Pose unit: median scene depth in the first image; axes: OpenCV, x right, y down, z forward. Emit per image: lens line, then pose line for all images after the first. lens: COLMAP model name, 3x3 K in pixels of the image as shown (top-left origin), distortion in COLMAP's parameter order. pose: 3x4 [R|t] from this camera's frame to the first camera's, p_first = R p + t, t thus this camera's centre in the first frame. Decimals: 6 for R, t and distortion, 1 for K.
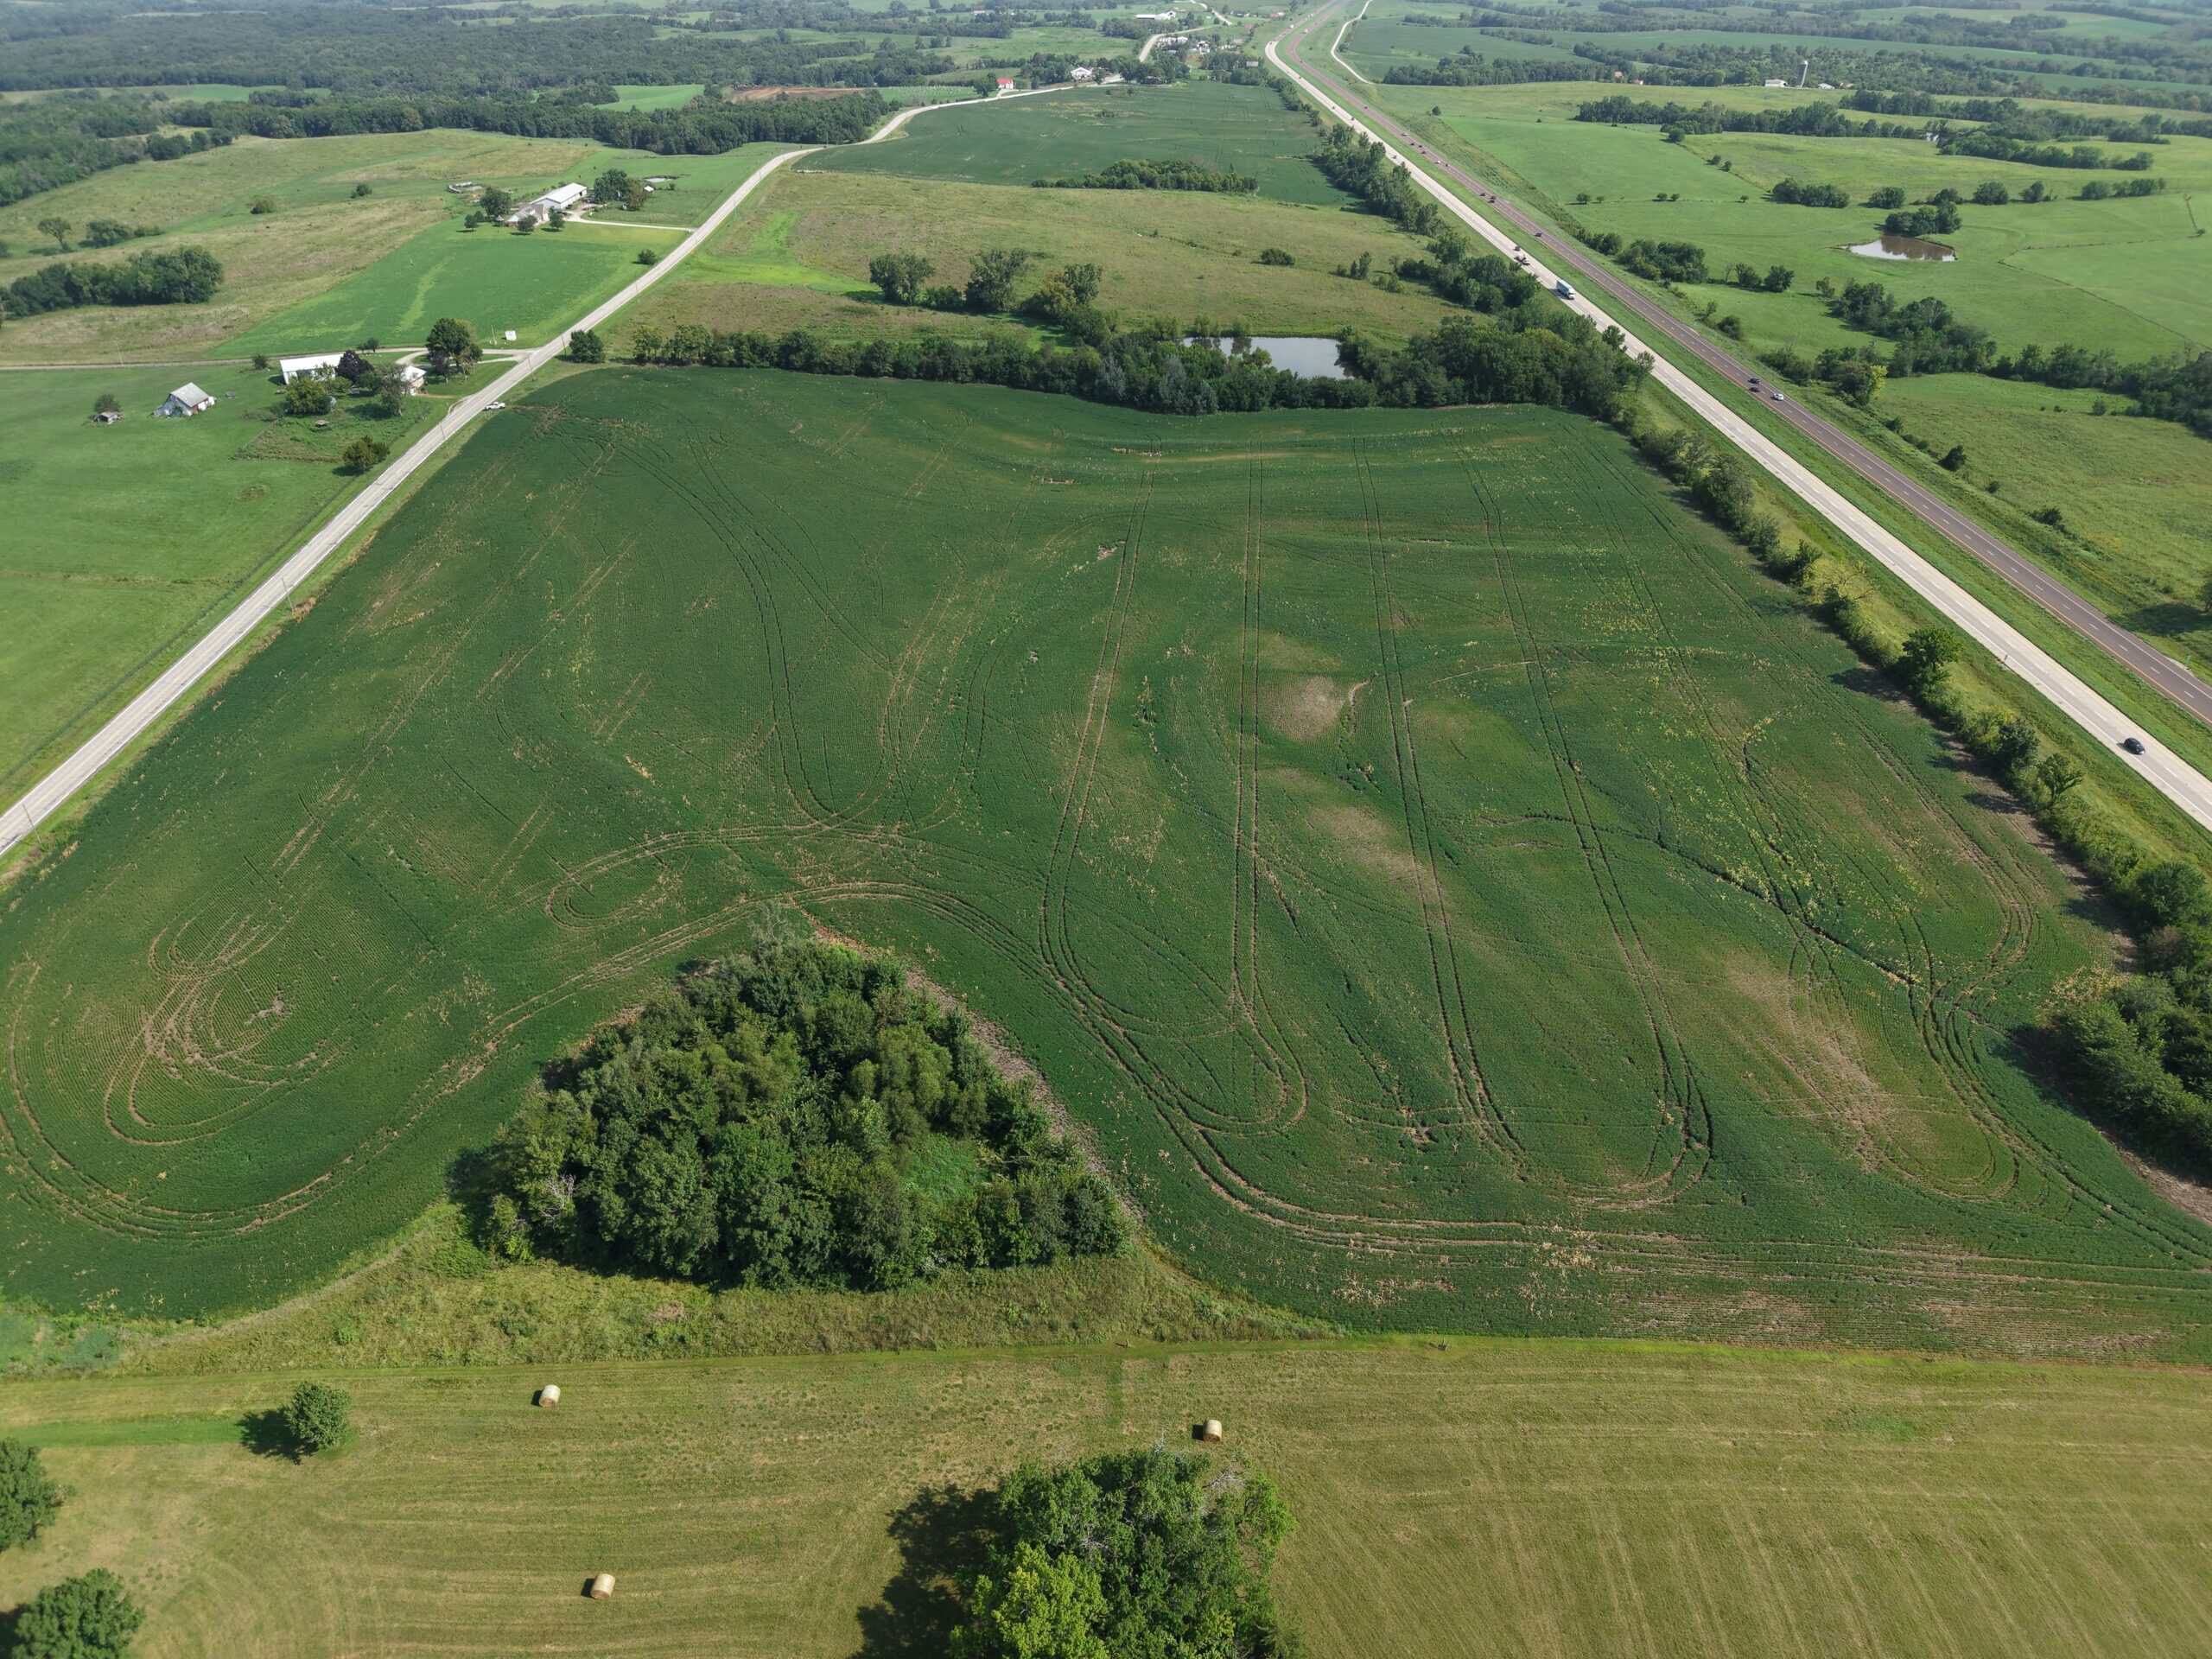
lens RADIAL K [[1487.3, 0, 1101.6], [0, 1487.3, 827.6], [0, 0, 1]] dist [0.014156, -0.007796]
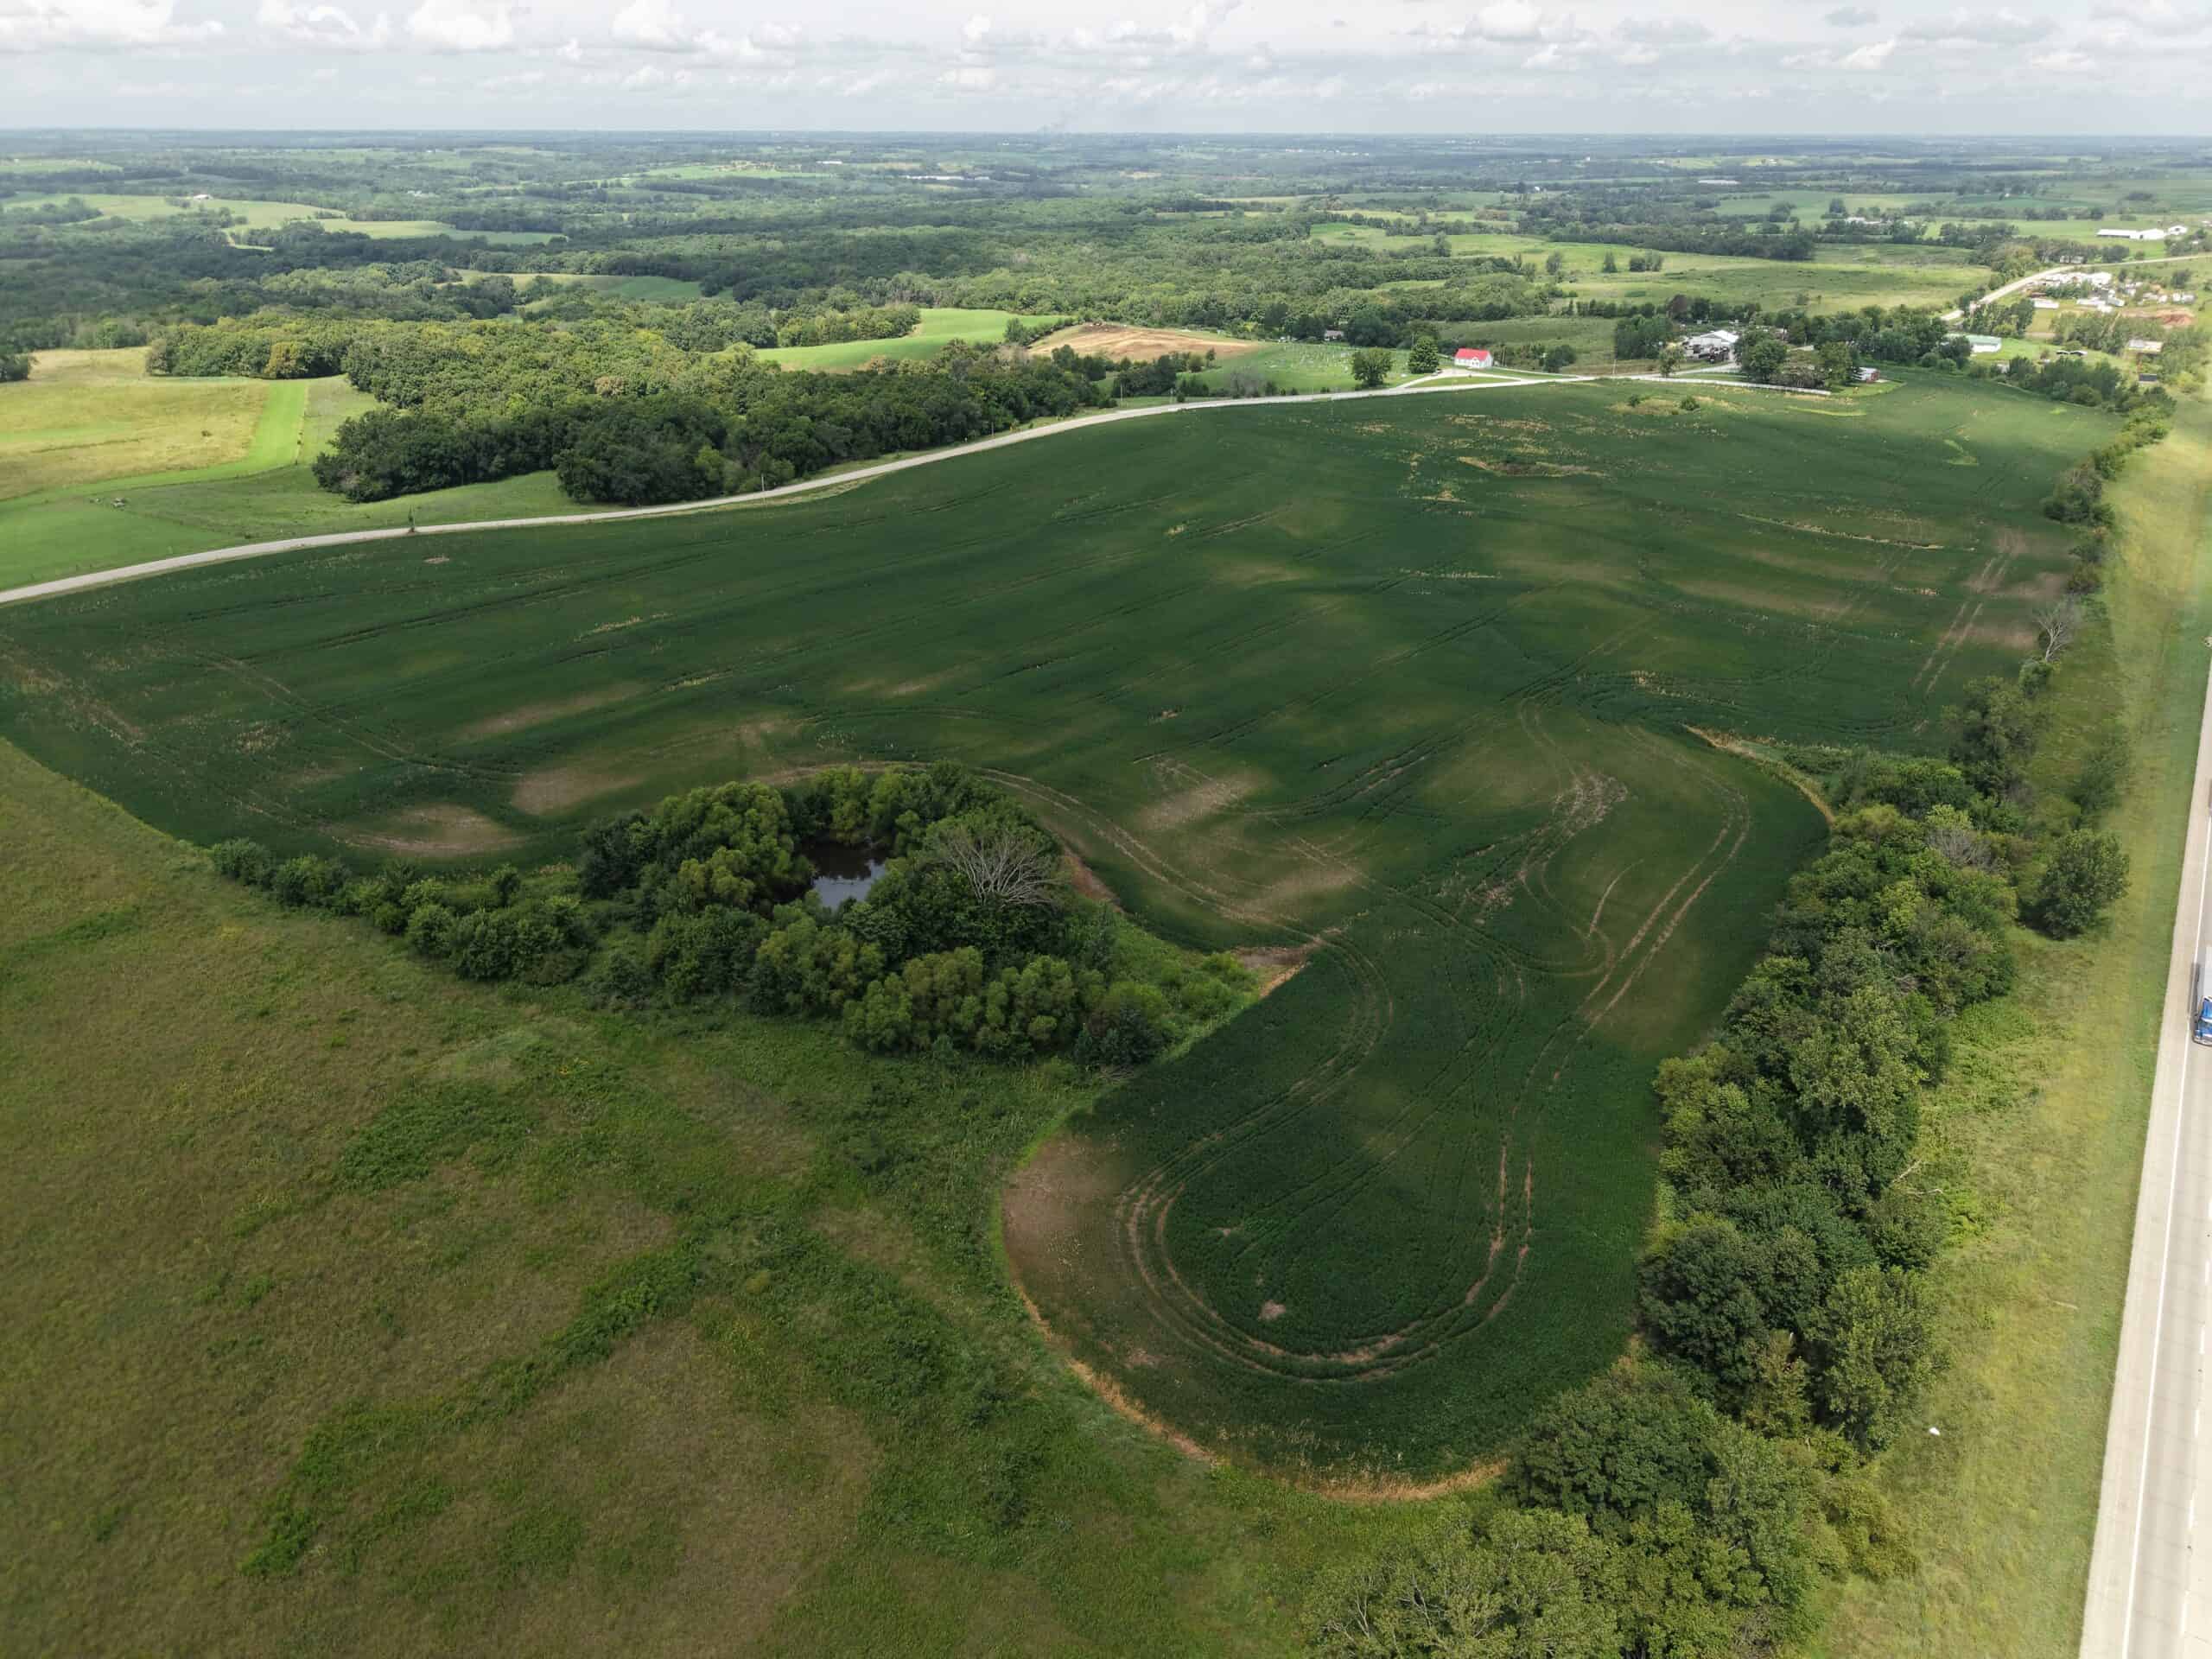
lens RADIAL K [[1487.3, 0, 1101.6], [0, 1487.3, 827.6], [0, 0, 1]] dist [0.014156, -0.007796]
pose [[0.810615, 0.246356, -0.531236, 0.364560], [-0.301214, 0.953396, -0.017494, -0.820000], [0.502168, 0.174196, 0.847043, 1.468310]]
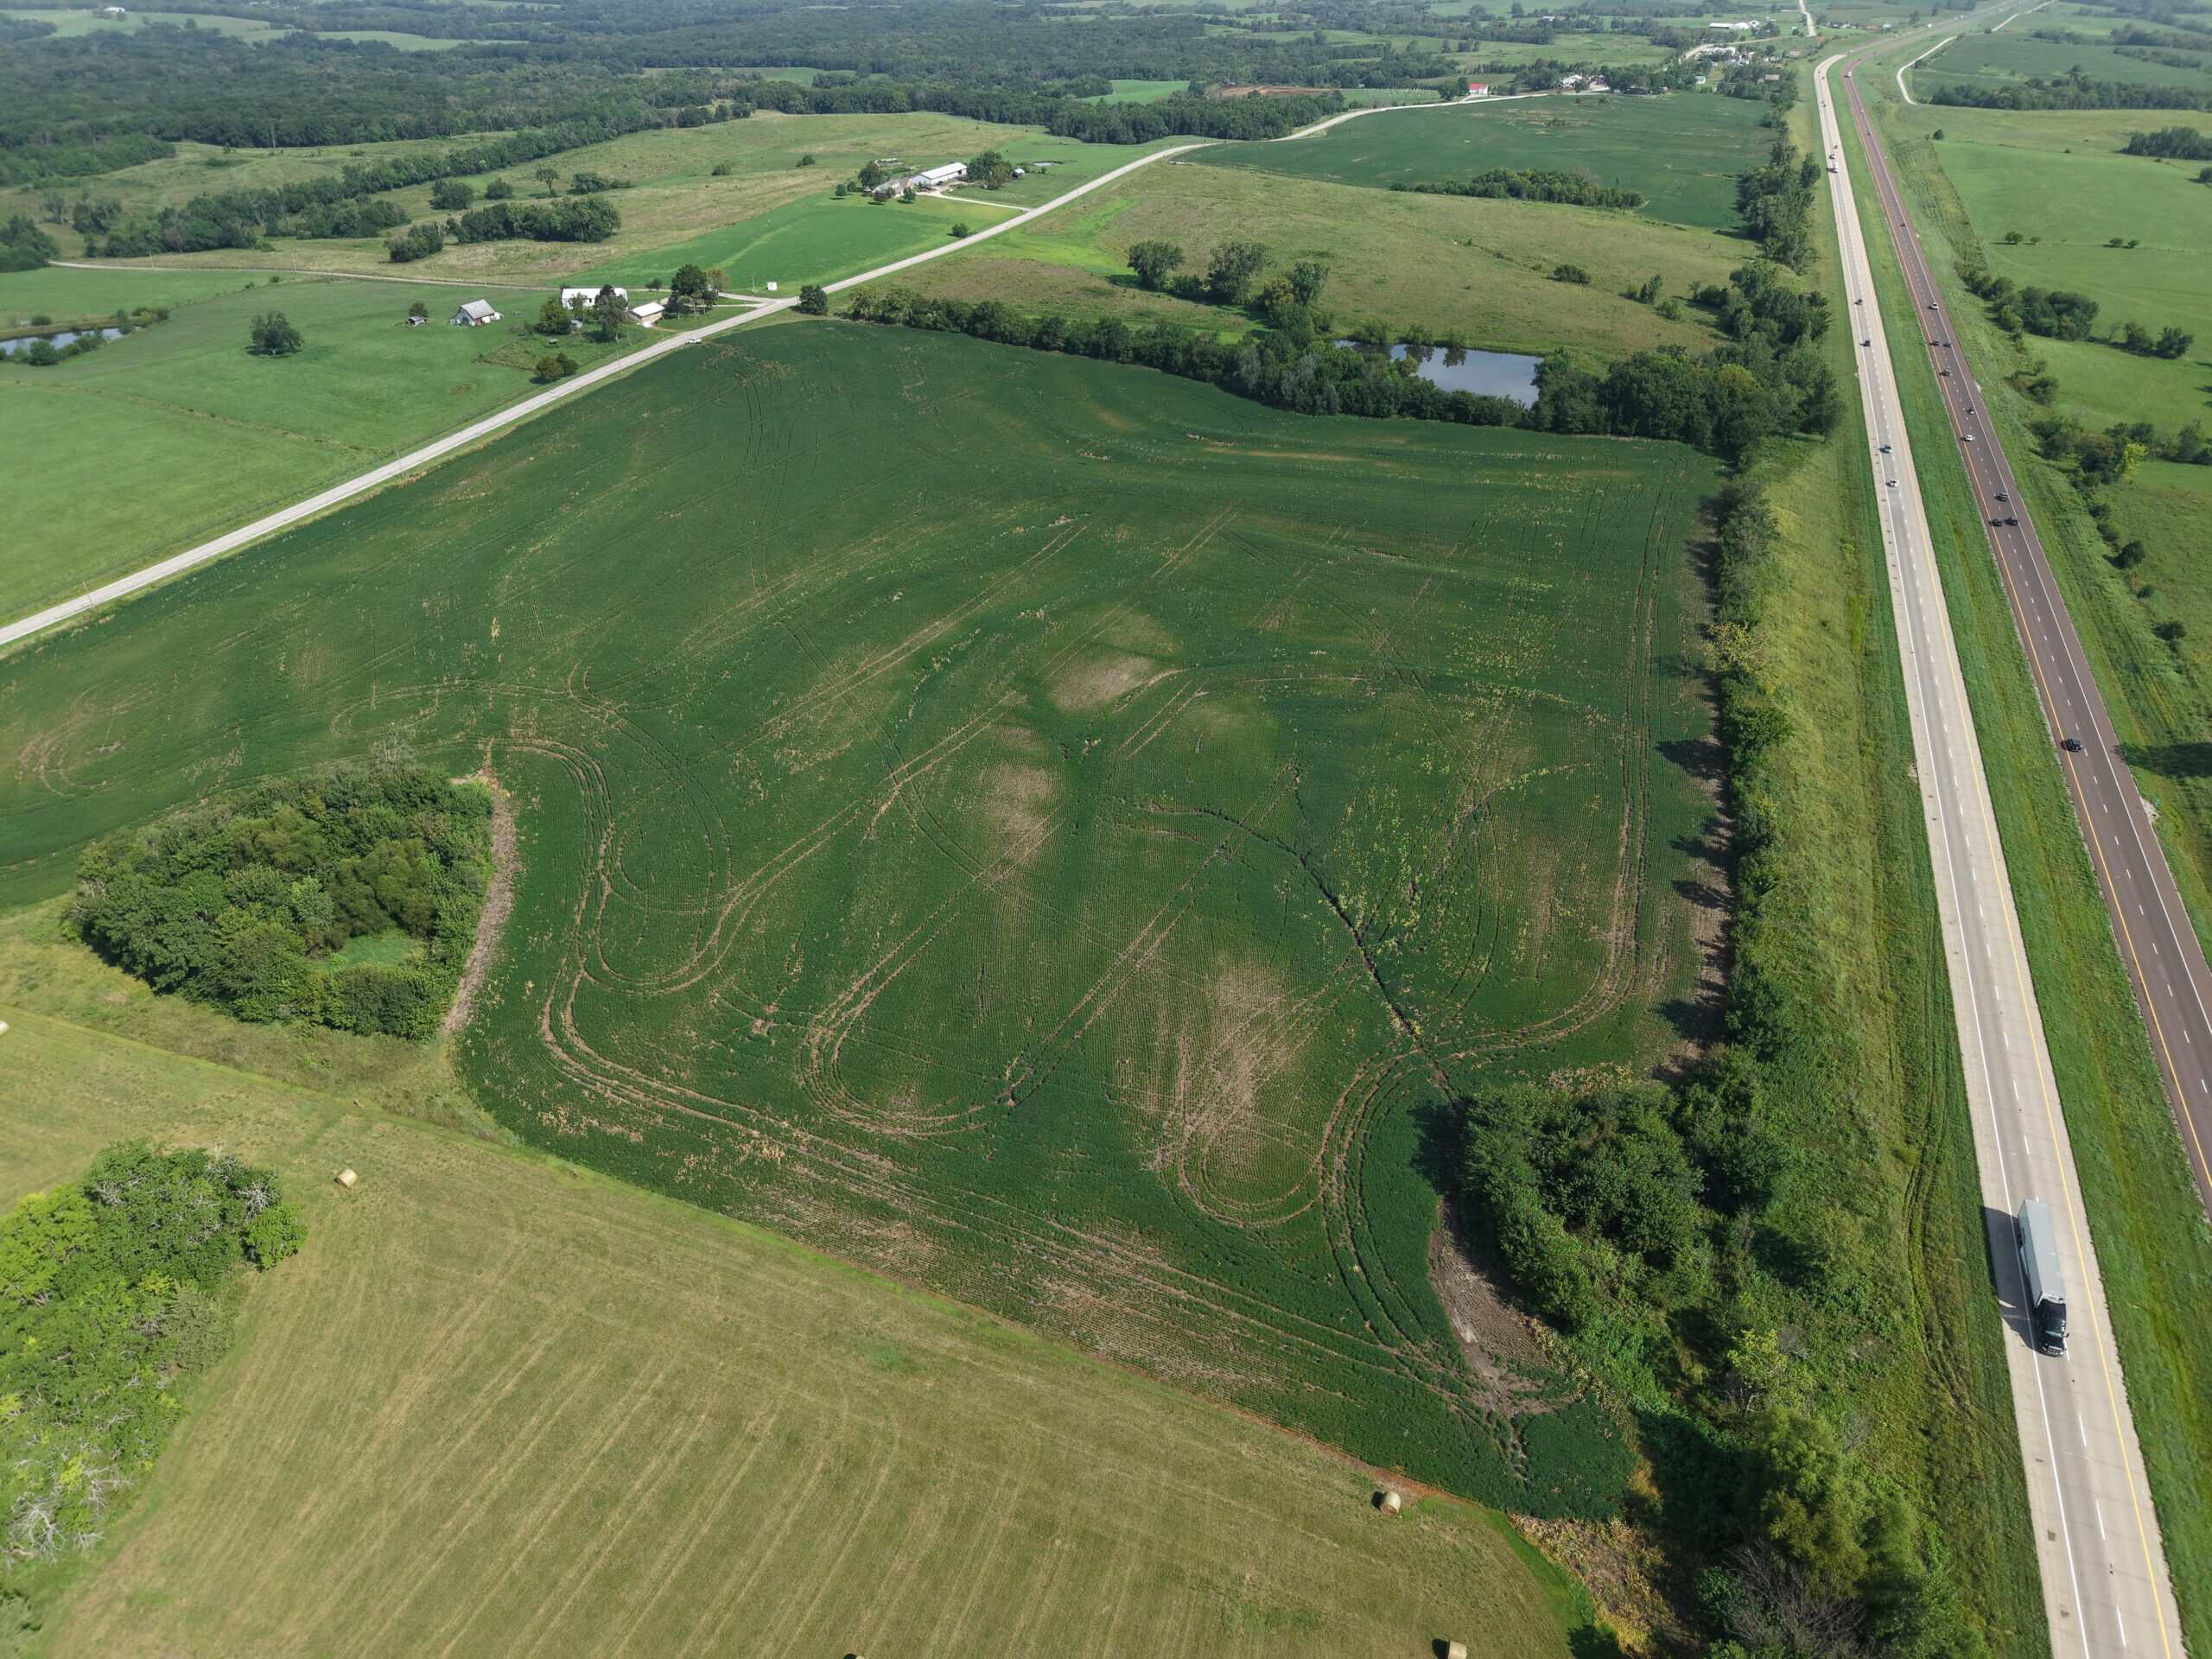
lens RADIAL K [[1487.3, 0, 1101.6], [0, 1487.3, 827.6], [0, 0, 1]] dist [0.014156, -0.007796]
pose [[0.928913, 0.192208, -0.316506, 0.292394], [-0.192917, 0.980774, 0.029413, -0.006756], [0.316074, 0.033738, 0.948134, 0.014634]]
